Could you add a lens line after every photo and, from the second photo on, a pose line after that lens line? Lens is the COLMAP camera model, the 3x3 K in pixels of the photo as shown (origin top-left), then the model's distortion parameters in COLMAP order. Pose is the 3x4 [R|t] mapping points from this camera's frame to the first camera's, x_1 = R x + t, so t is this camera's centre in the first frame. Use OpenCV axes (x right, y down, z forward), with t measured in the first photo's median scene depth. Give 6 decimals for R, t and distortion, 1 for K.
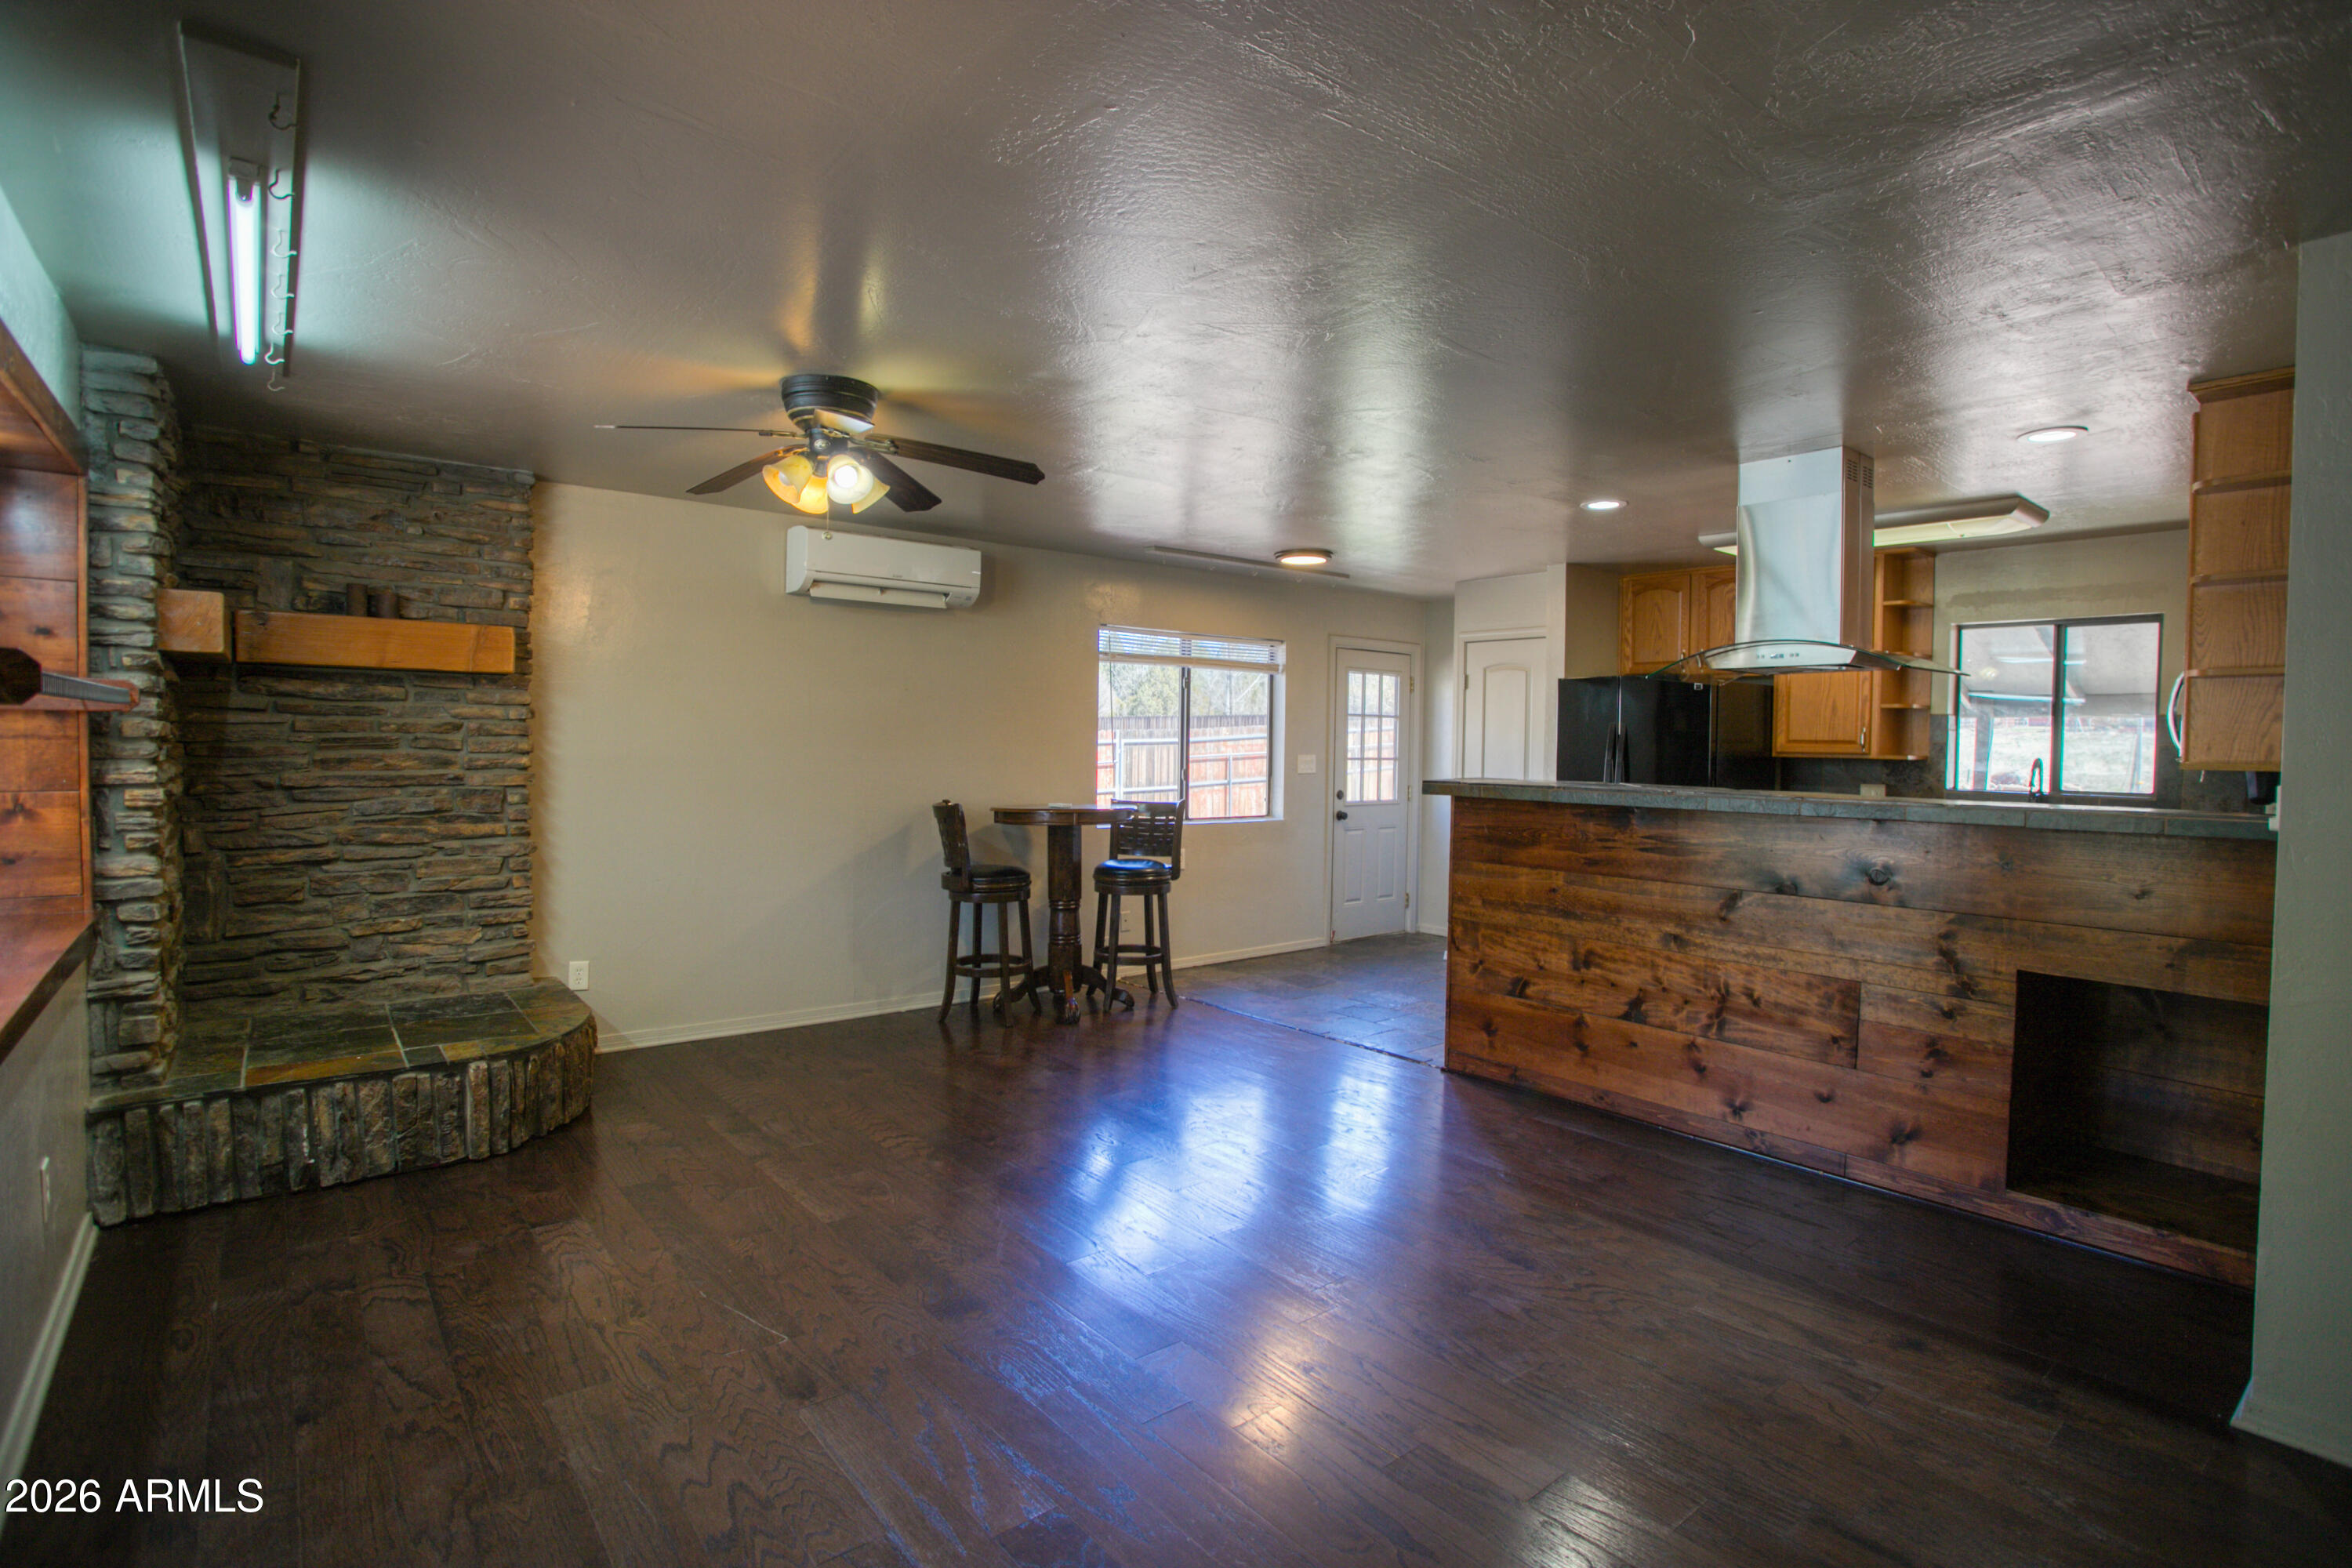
lens RADIAL K [[1164.3, 0, 1171.8], [0, 1164.3, 783.0], [0, 0, 1]] dist [-0.006521, 0.001114]
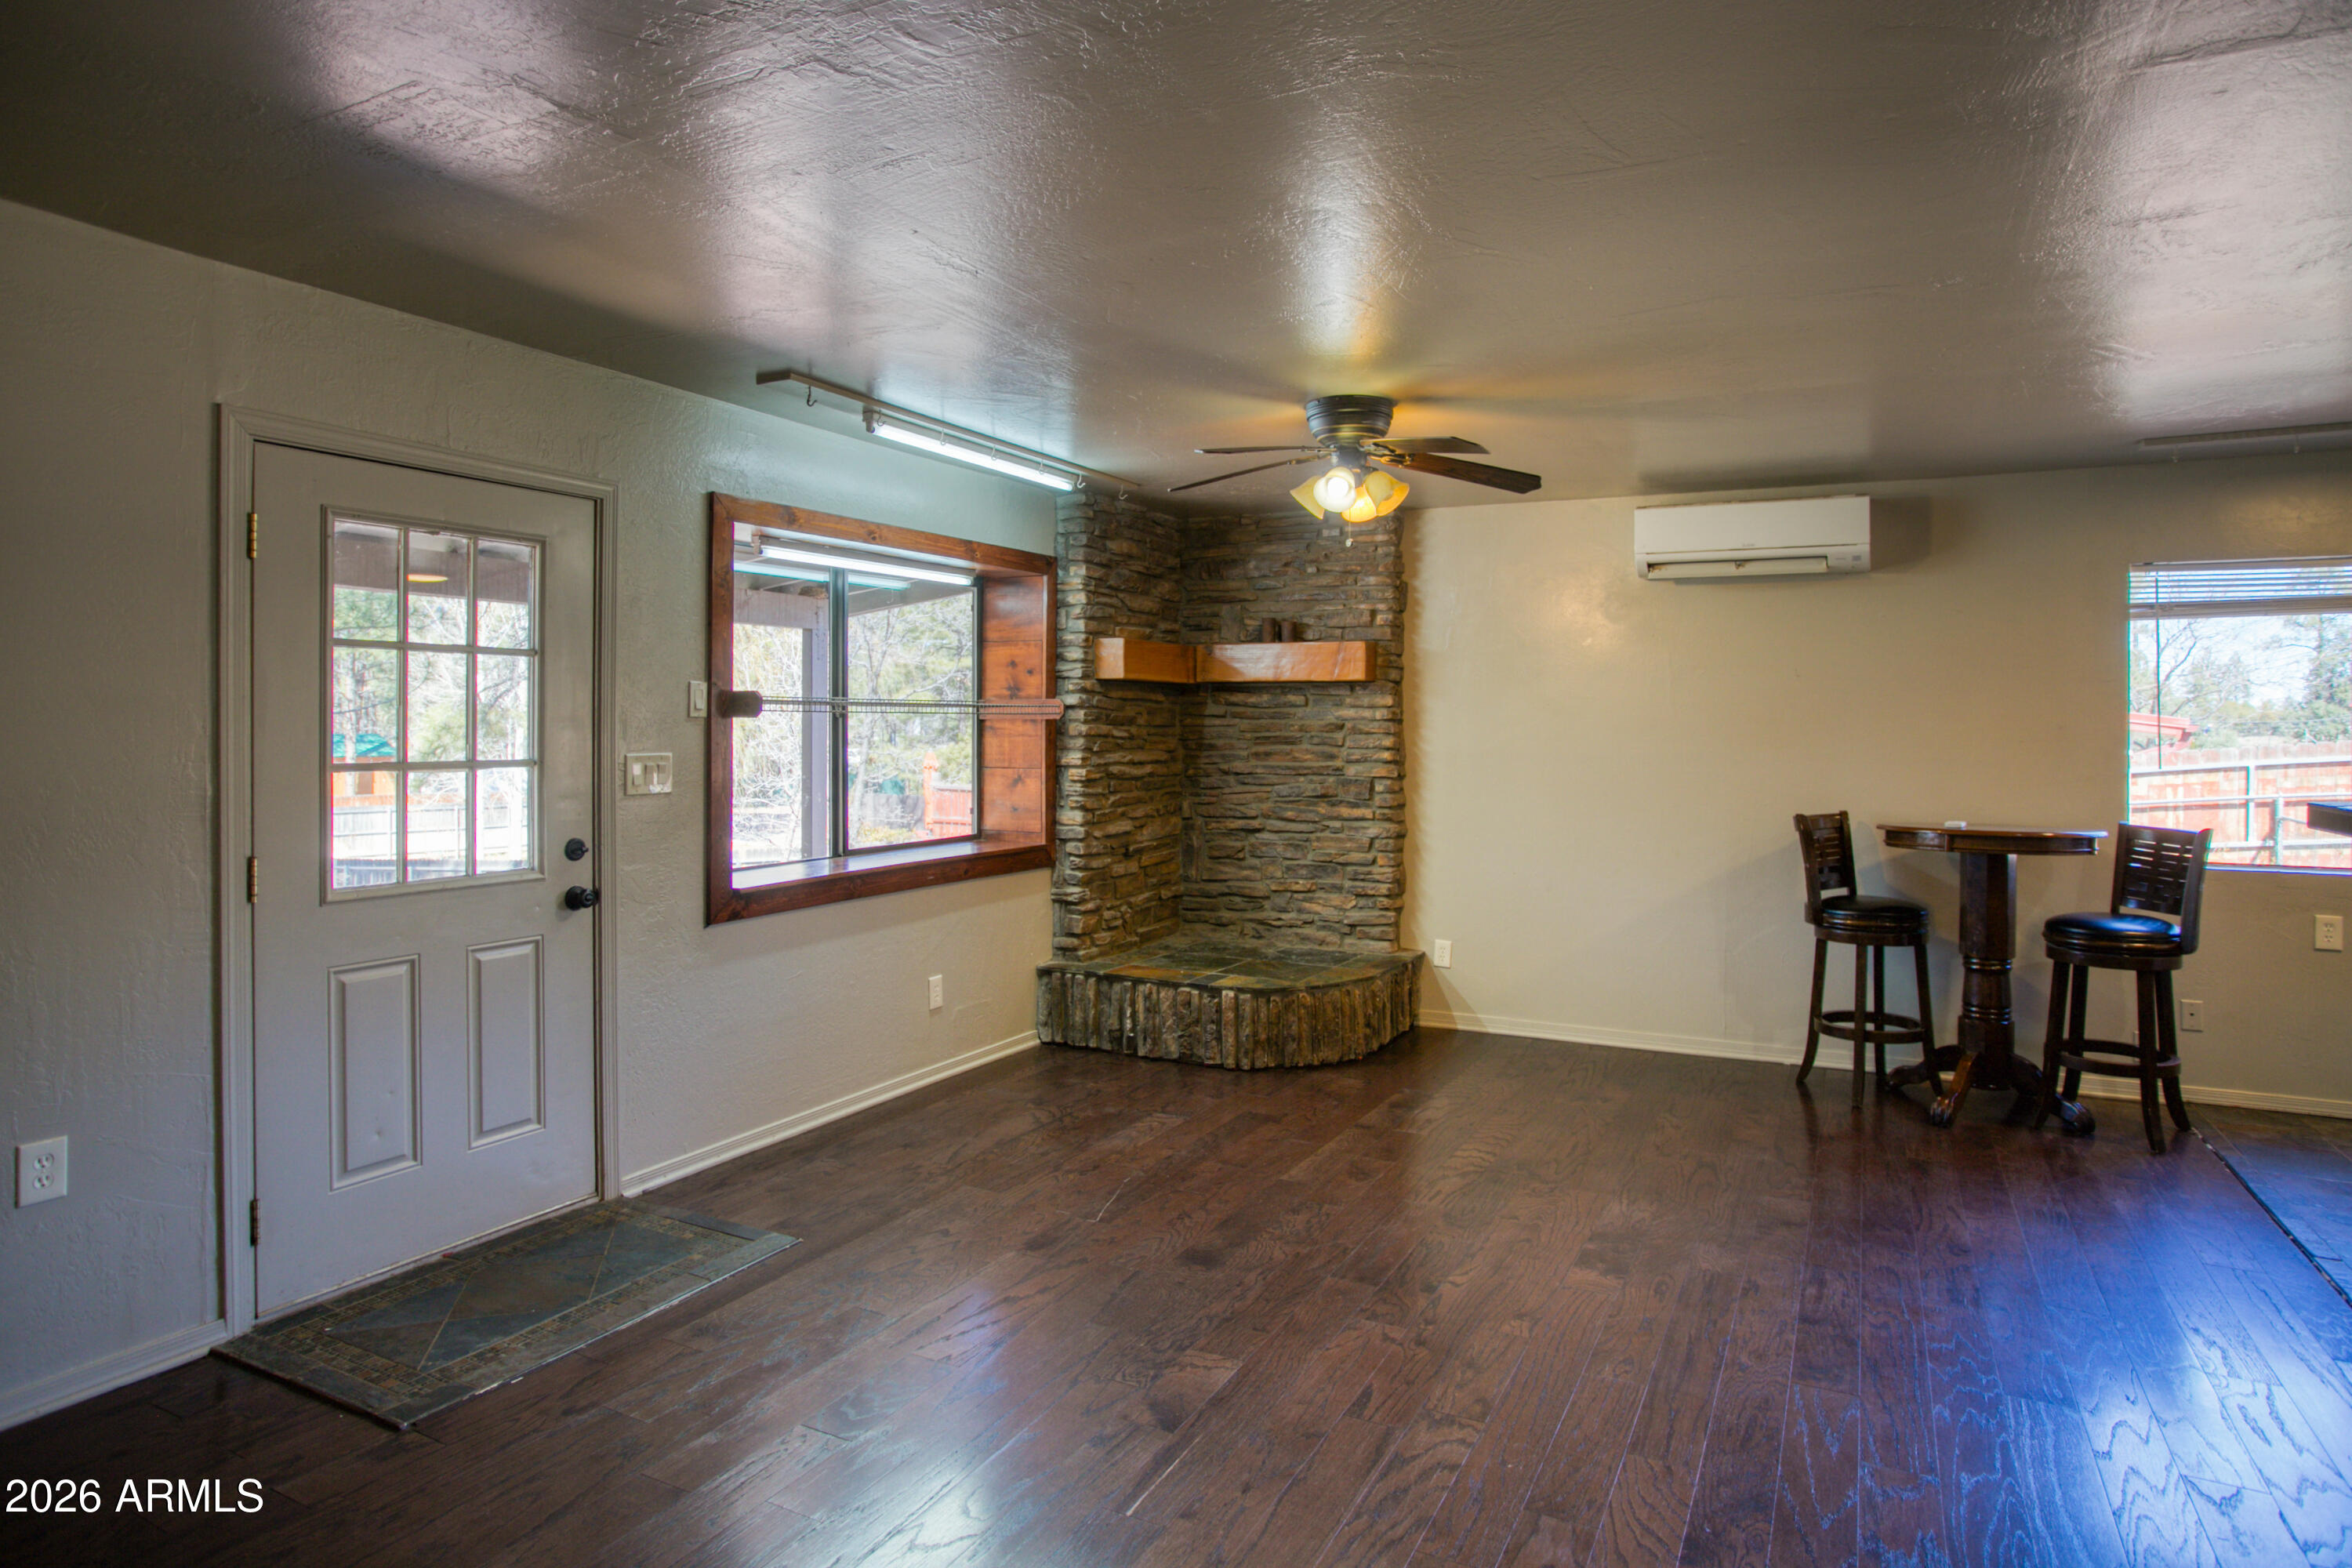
lens RADIAL K [[1352.4, 0, 1225.9], [0, 1352.4, 738.1], [0, 0, 1]] dist [-0.056036, 0.000421]
pose [[0.416786, -0.005536, -0.908988, 0.645499], [-0.033483, 0.999209, -0.021438, -0.002811], [0.908388, 0.039371, 0.416271, 0.326872]]
